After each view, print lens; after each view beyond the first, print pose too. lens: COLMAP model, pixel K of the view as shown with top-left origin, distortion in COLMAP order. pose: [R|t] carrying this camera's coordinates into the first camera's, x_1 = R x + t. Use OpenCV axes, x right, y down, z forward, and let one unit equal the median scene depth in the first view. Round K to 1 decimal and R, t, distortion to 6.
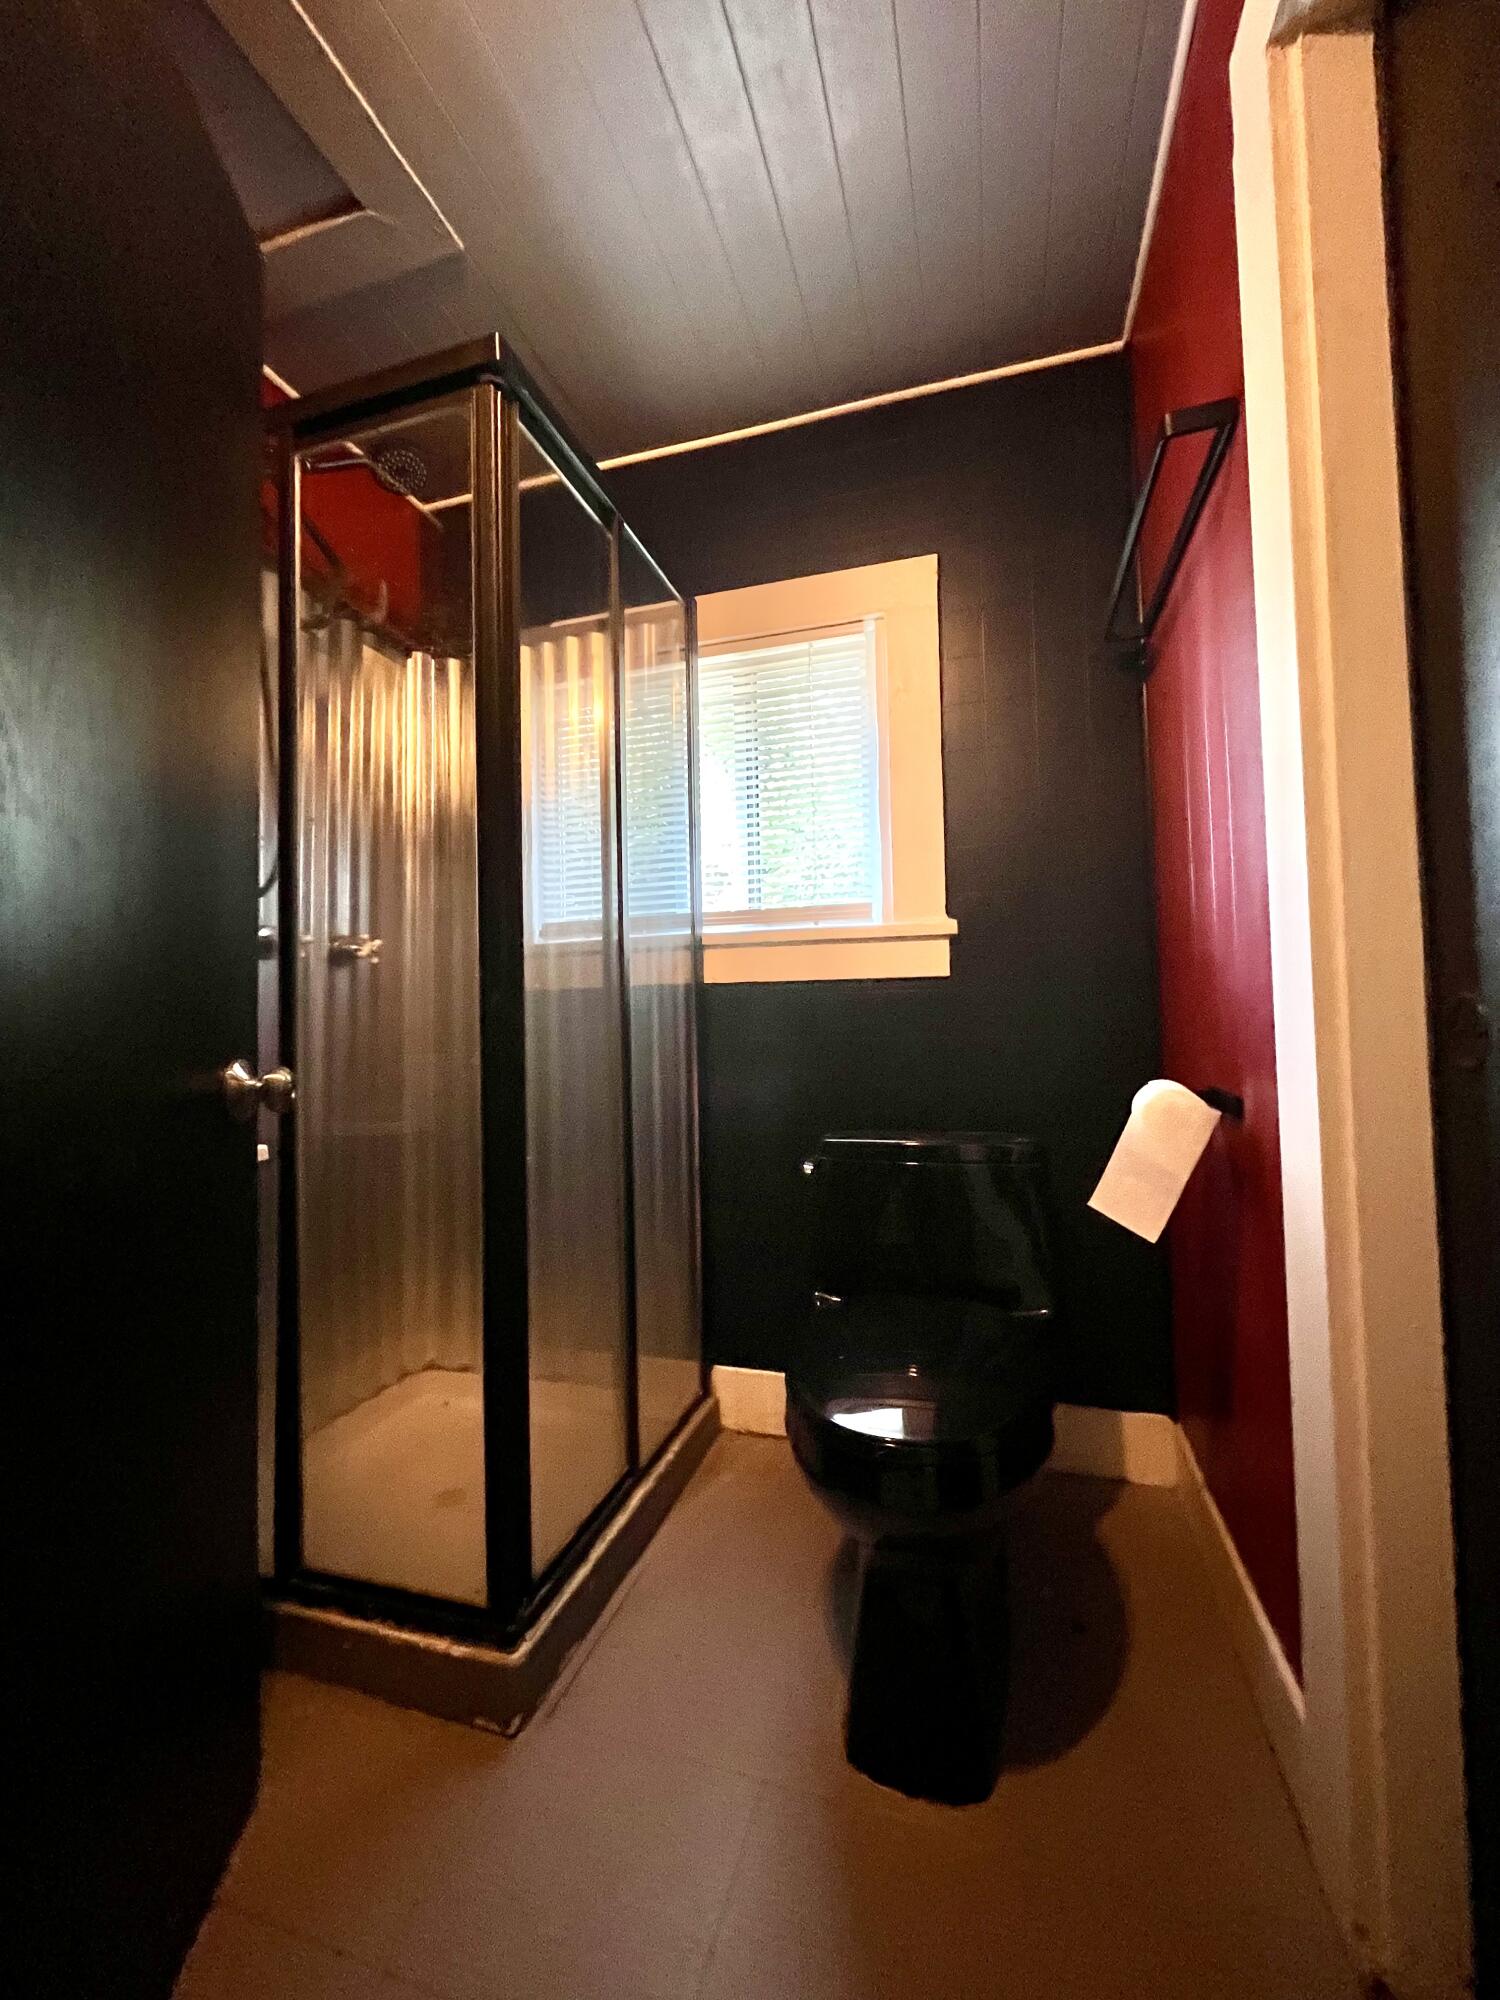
lens RADIAL K [[865.3, 0, 749.9], [0, 865.3, 995.0], [0, 0, 1]] dist [0.000856, 0.000296]
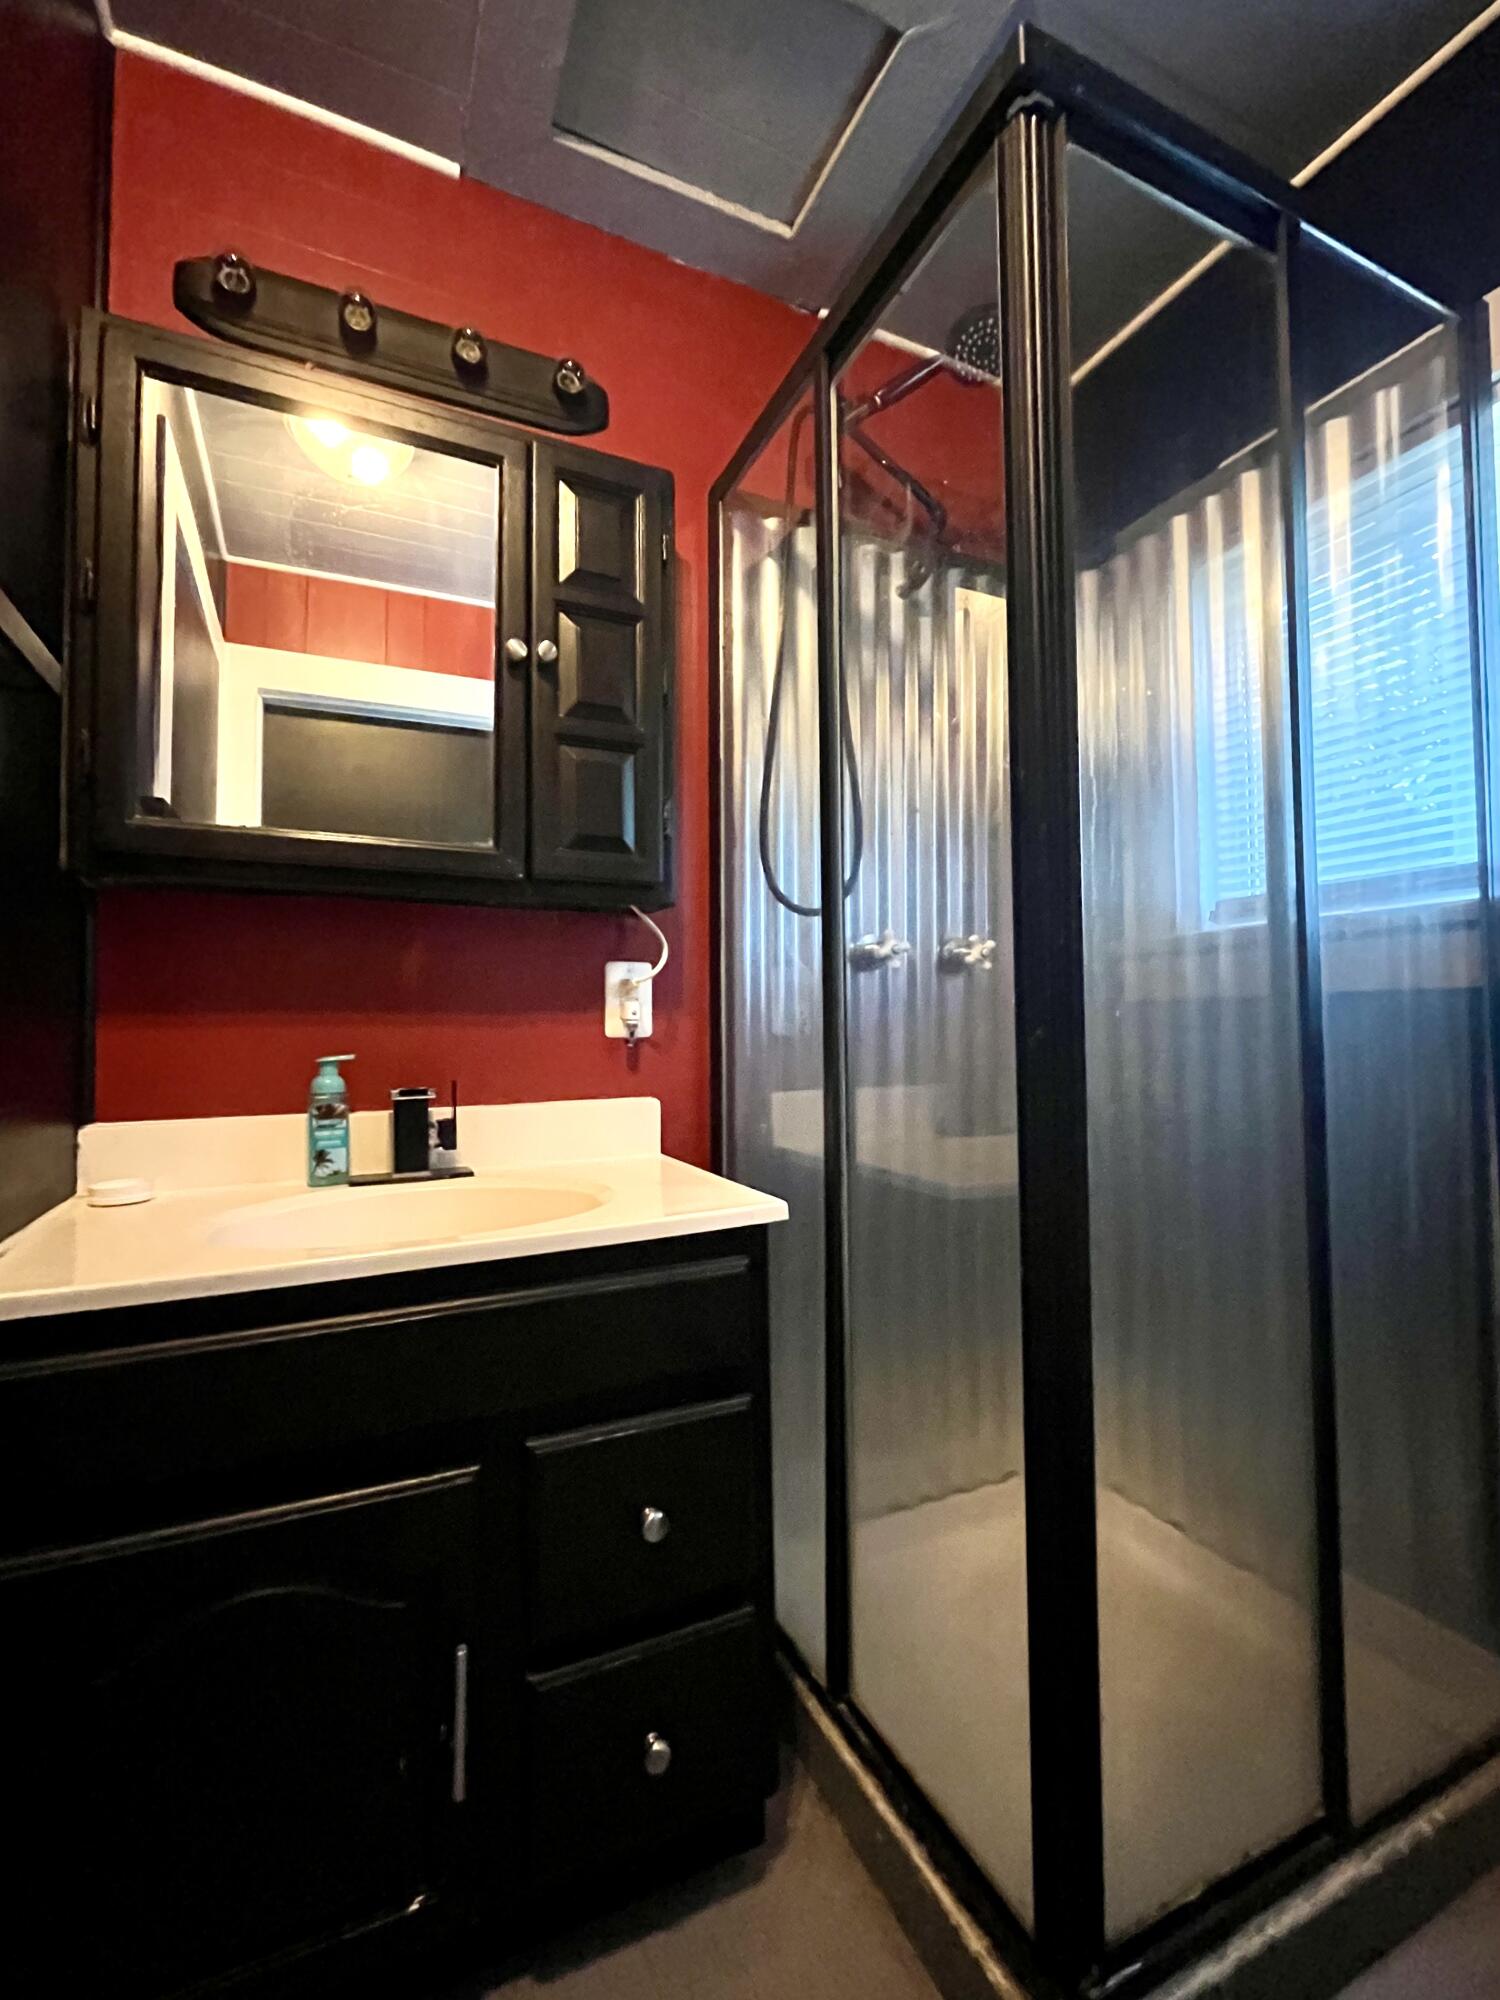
lens RADIAL K [[865.3, 0, 749.9], [0, 865.3, 995.0], [0, 0, 1]] dist [0.000856, 0.000296]
pose [[0.663178, -0.009344, -0.748404, 0.041515], [0.024074, 0.999671, 0.008851, -0.025041], [0.748075, -0.023887, 0.663184, 0.280428]]
